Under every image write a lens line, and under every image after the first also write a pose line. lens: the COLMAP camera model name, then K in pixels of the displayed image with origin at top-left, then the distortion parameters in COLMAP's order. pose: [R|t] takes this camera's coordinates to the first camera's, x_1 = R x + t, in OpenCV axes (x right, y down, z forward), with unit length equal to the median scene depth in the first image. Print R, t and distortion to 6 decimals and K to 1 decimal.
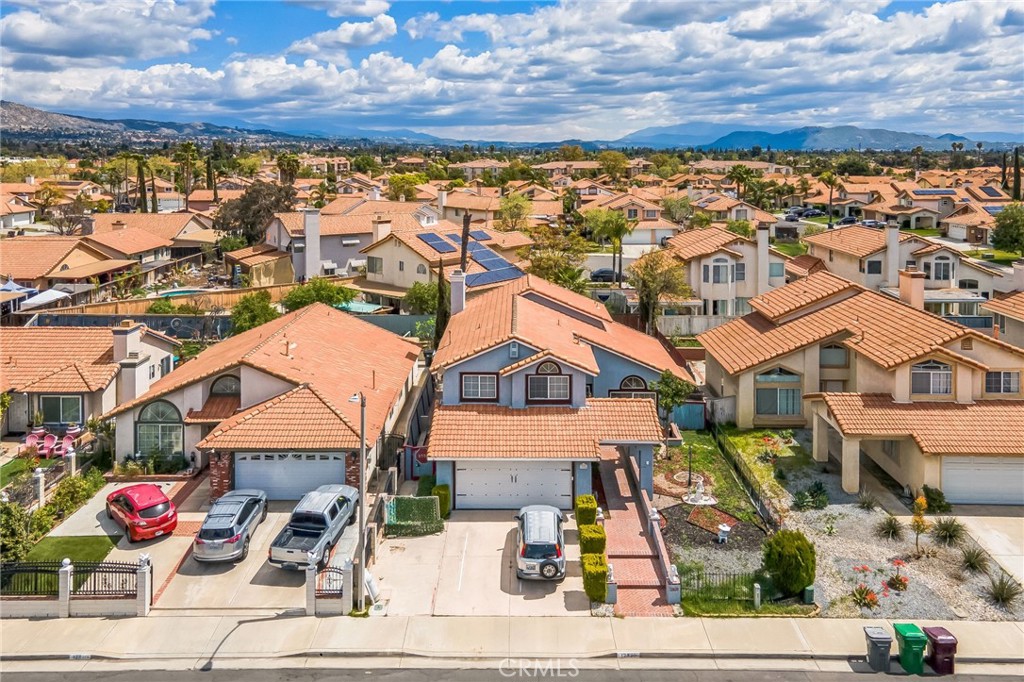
lens RADIAL K [[806.1, 0, 506.6], [0, 806.1, 185.6], [0, 0, 1]] dist [0.031660, 0.010673]
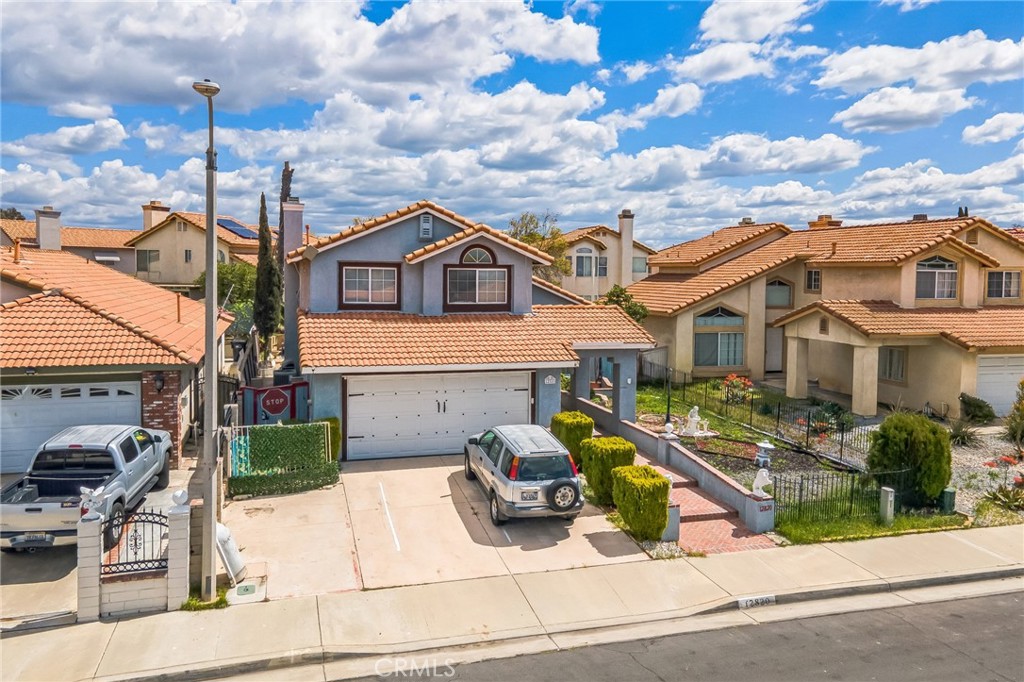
lens RADIAL K [[769.6, 0, 500.3], [0, 769.6, 316.4], [0, 0, 1]] dist [0.029514, 0.030603]
pose [[0.957183, -0.003277, 0.289466, -0.115458], [0.000084, 0.999939, 0.011040, 0.277298], [-0.289484, -0.010543, 0.957125, 0.408405]]
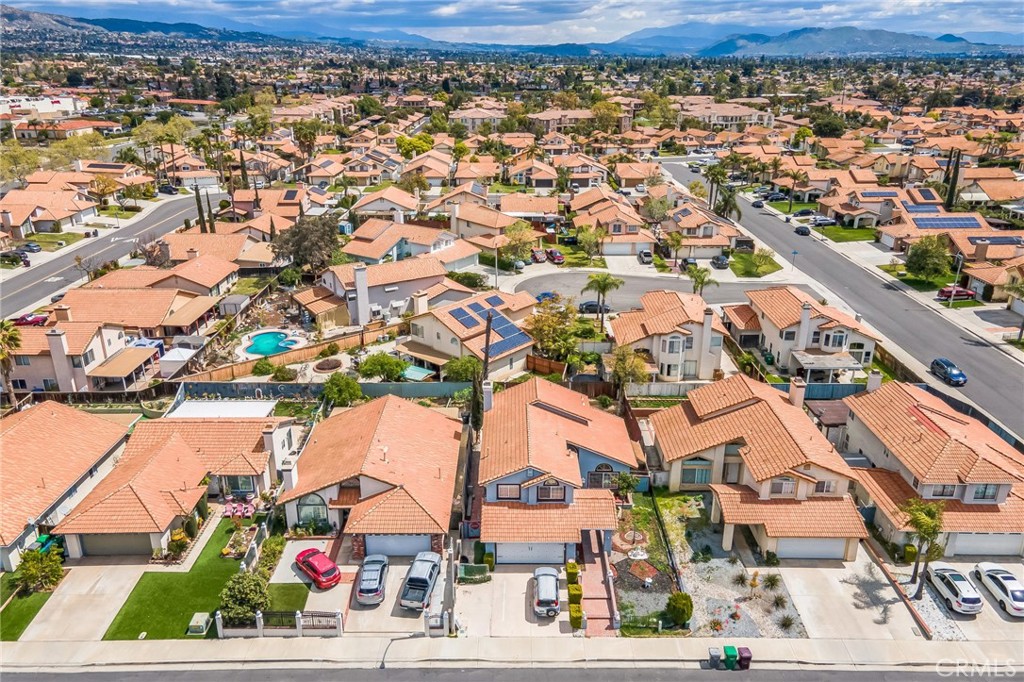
lens RADIAL K [[769.6, 0, 508.2], [0, 769.6, 333.5], [0, 0, 1]] dist [0.029514, 0.030603]
pose [[0.999943, -0.000425, 0.010651, -0.053797], [-0.002887, 0.951080, 0.308932, -0.560771], [-0.010261, -0.308945, 0.951025, -0.404264]]
